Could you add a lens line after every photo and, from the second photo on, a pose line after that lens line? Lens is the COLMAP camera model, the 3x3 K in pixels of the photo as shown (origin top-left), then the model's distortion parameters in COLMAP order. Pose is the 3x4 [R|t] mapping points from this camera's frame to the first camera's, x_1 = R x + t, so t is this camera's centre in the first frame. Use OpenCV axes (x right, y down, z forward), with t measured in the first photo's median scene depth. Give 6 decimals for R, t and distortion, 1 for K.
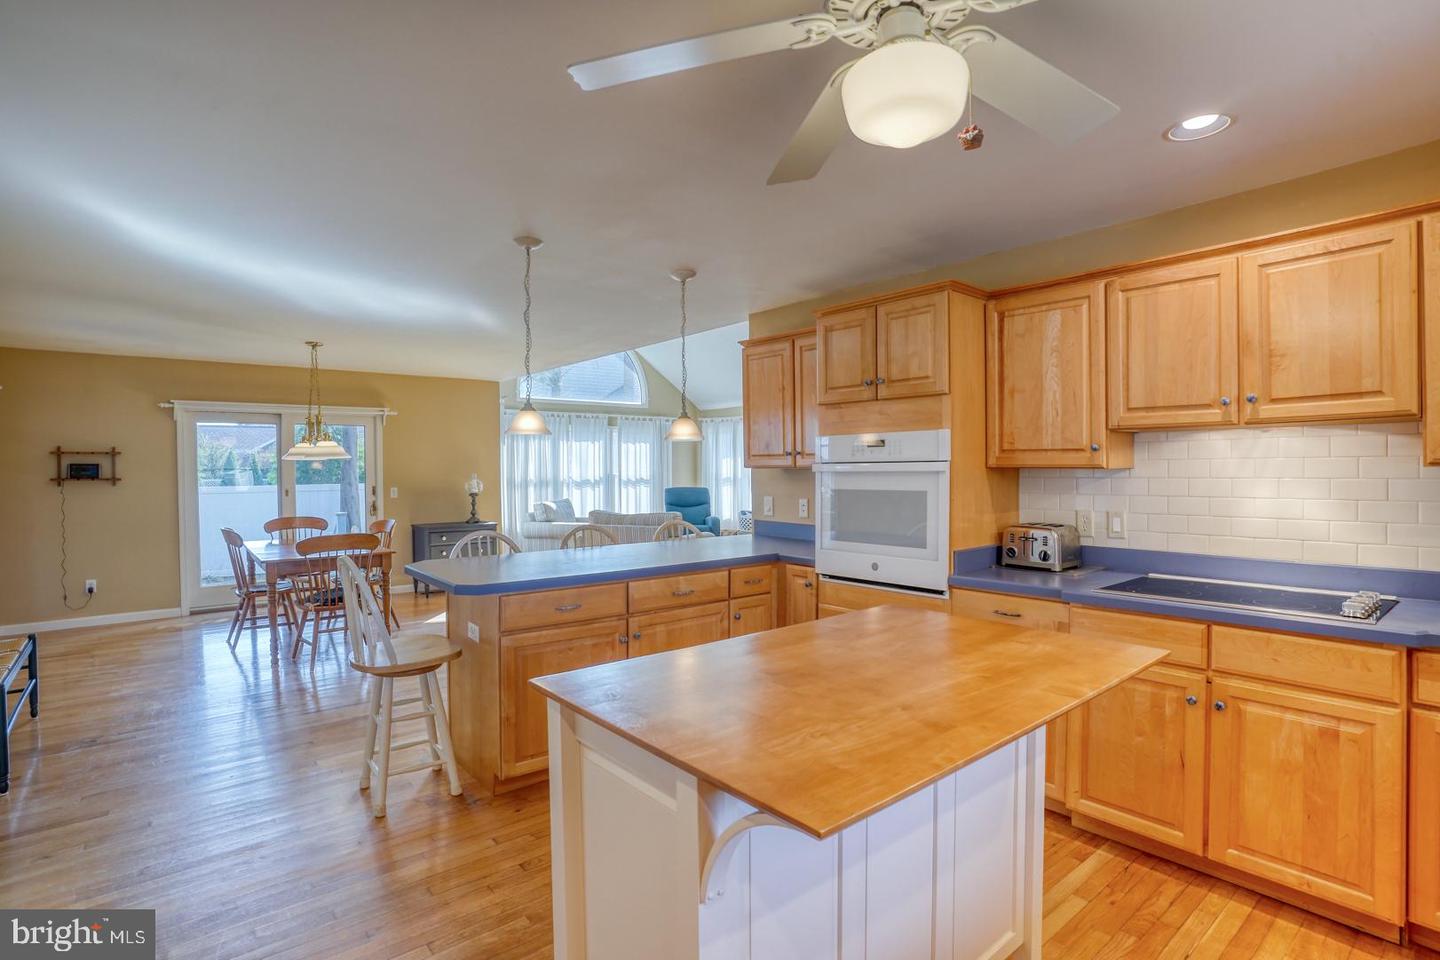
lens RADIAL K [[712.1, 0, 714.7], [0, 712.1, 473.0], [0, 0, 1]] dist [-0.080574, 0.041558]
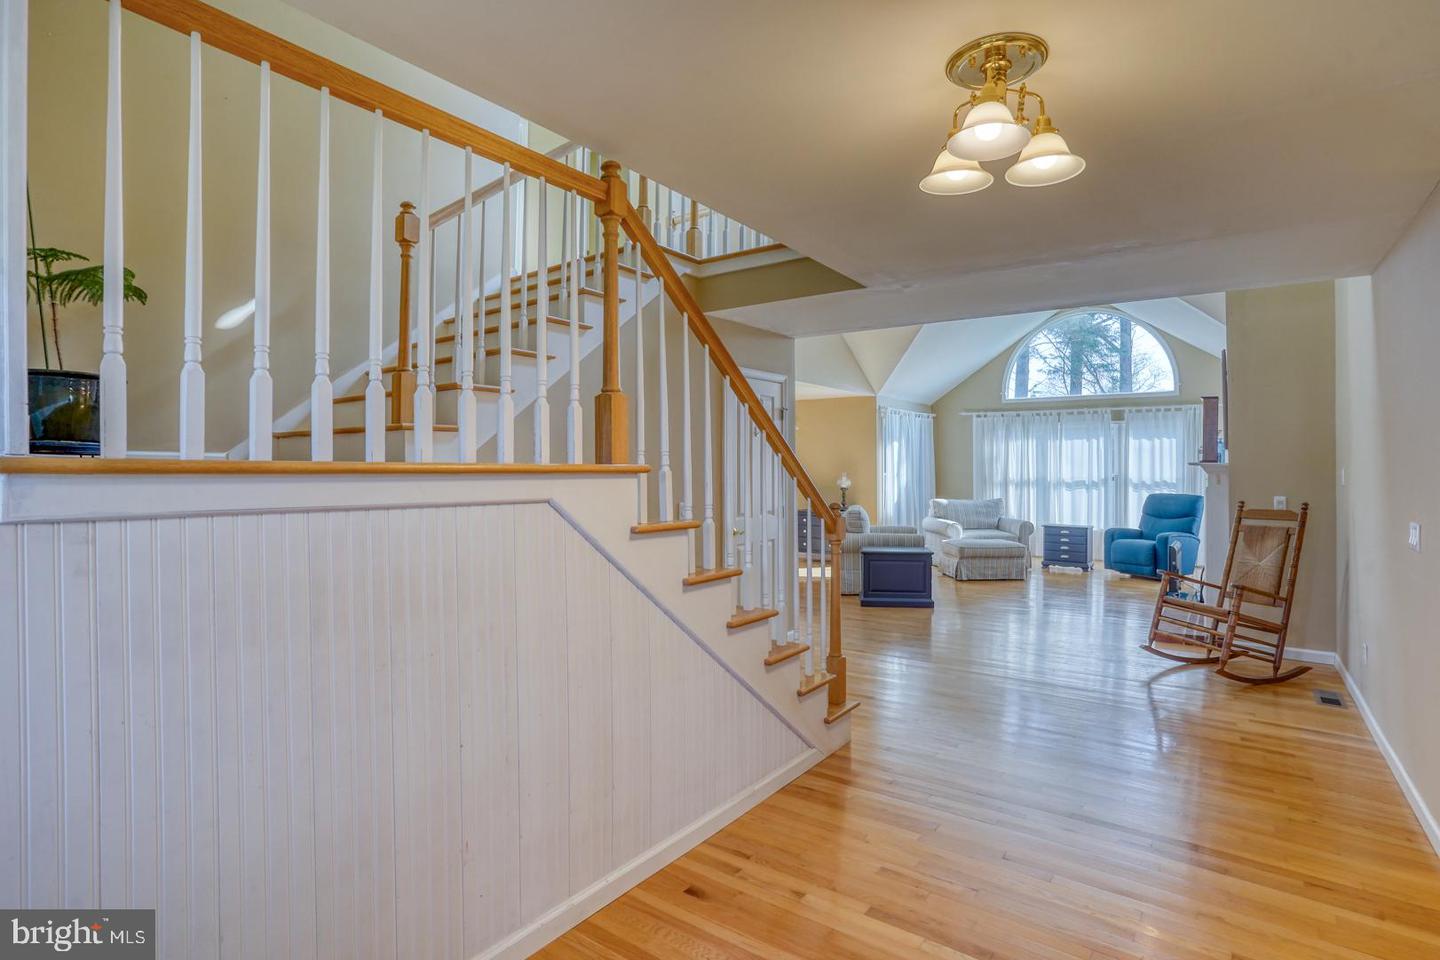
lens RADIAL K [[712.1, 0, 714.7], [0, 712.1, 473.0], [0, 0, 1]] dist [-0.080574, 0.041558]
pose [[0.245899, 0.011988, -0.969221, 0.908891], [-0.007030, 0.999919, 0.010584, -0.010880], [0.969270, 0.004211, 0.245964, 0.492828]]
